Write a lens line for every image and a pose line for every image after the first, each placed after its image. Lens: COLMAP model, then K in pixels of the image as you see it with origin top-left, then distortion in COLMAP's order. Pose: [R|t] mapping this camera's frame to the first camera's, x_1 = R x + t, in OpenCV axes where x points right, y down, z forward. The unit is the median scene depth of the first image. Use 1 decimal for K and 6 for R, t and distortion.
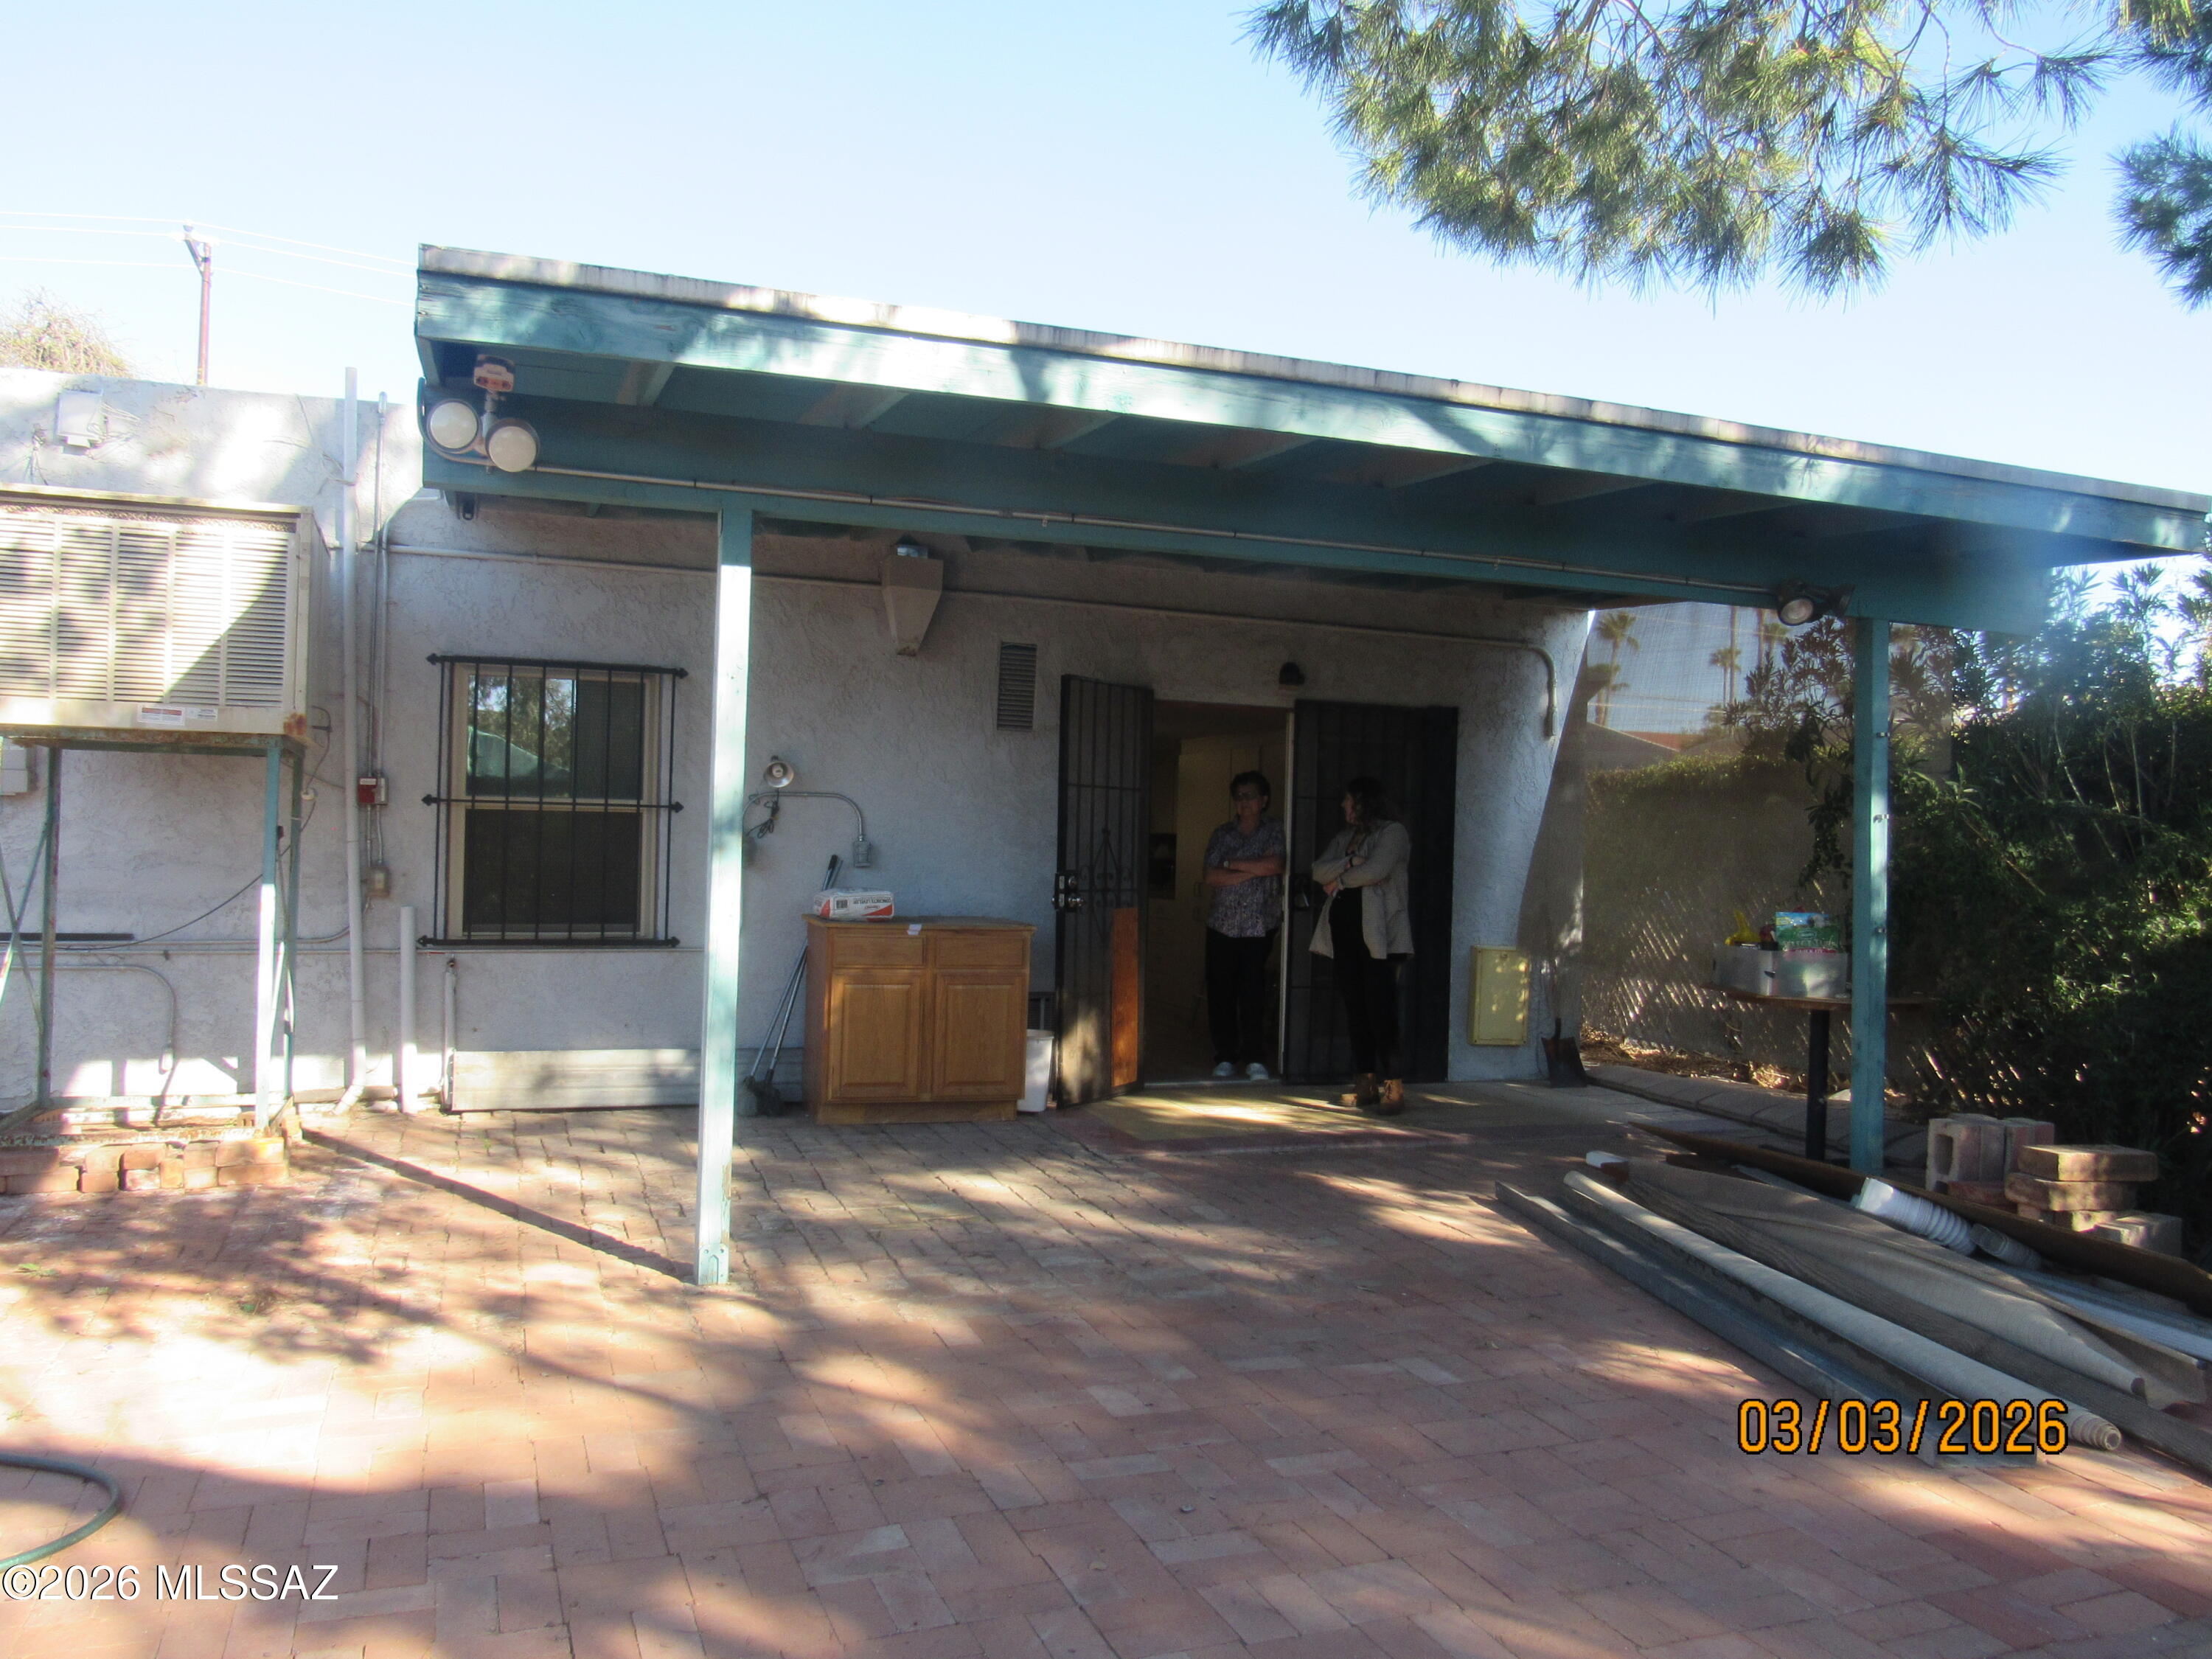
lens RADIAL K [[1704.1, 0, 1097.3], [0, 1704.1, 824.9], [0, 0, 1]] dist [-0.000763, 0.004456]
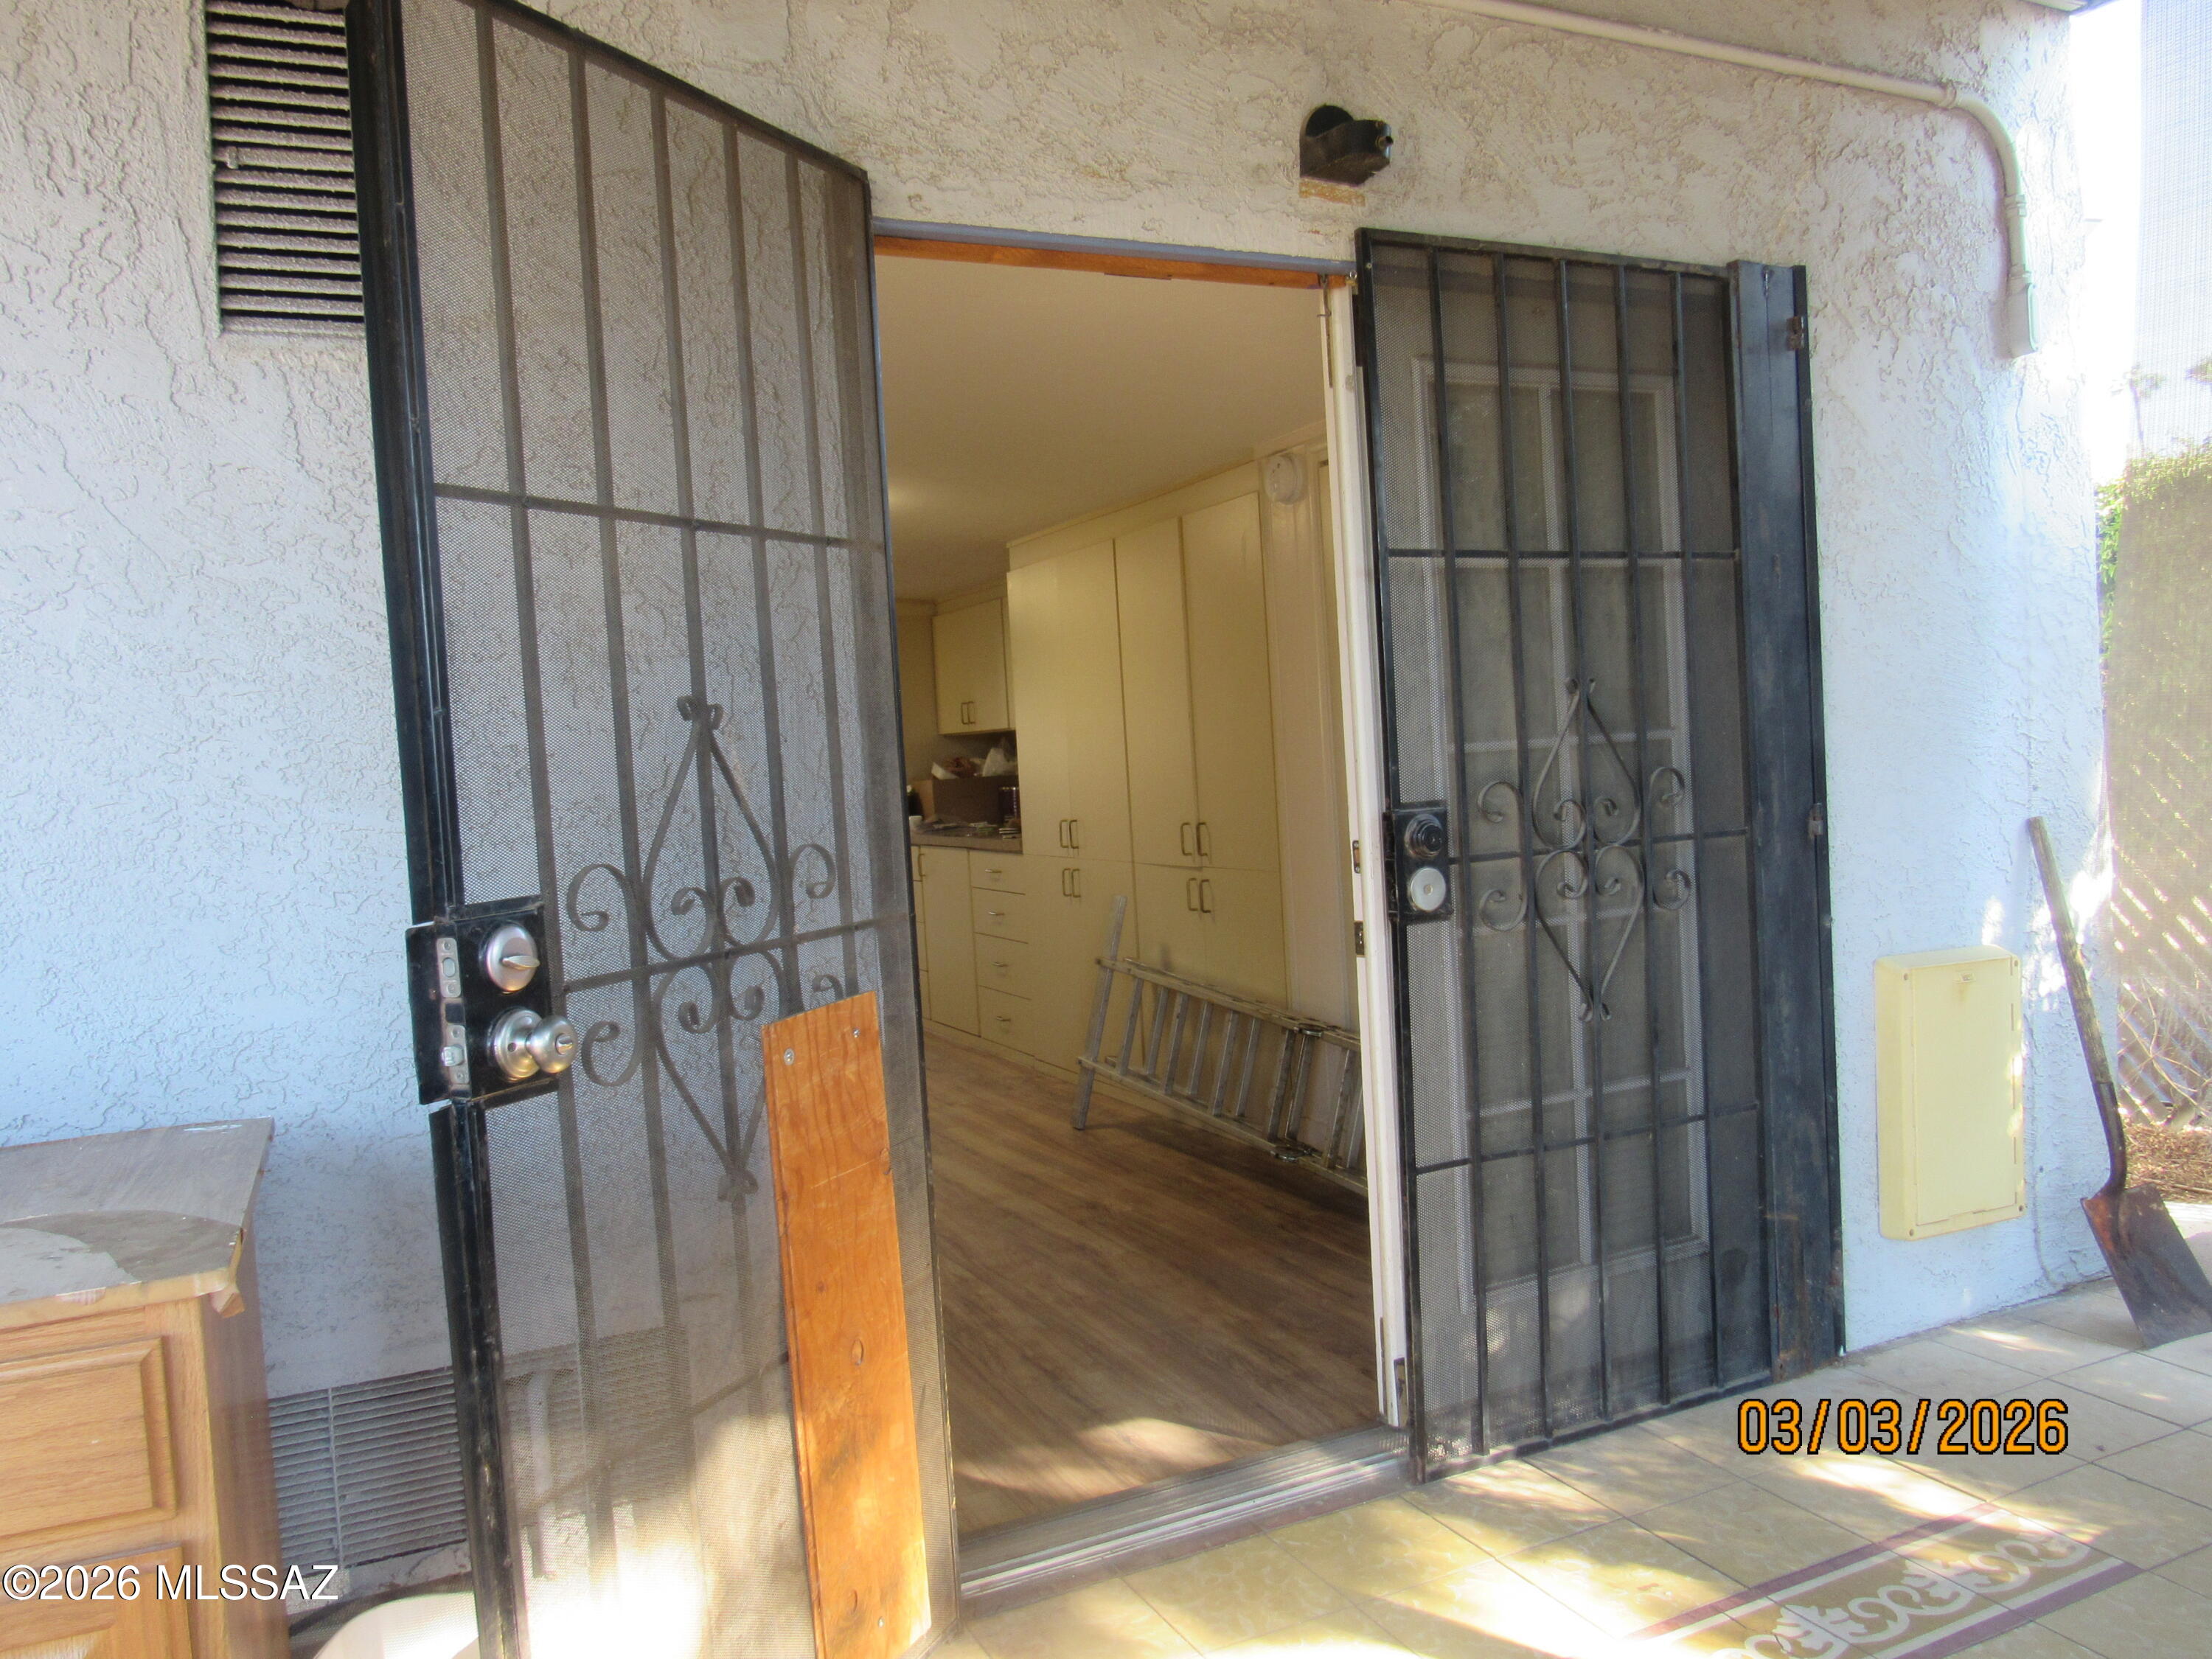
lens RADIAL K [[1704.1, 0, 1097.3], [0, 1704.1, 824.9], [0, 0, 1]] dist [-0.000763, 0.004456]
pose [[0.992476, -0.087867, 0.085269, 0.036876], [0.083099, 0.994855, 0.057948, 0.010224], [-0.089922, -0.050427, 0.994671, 0.722887]]
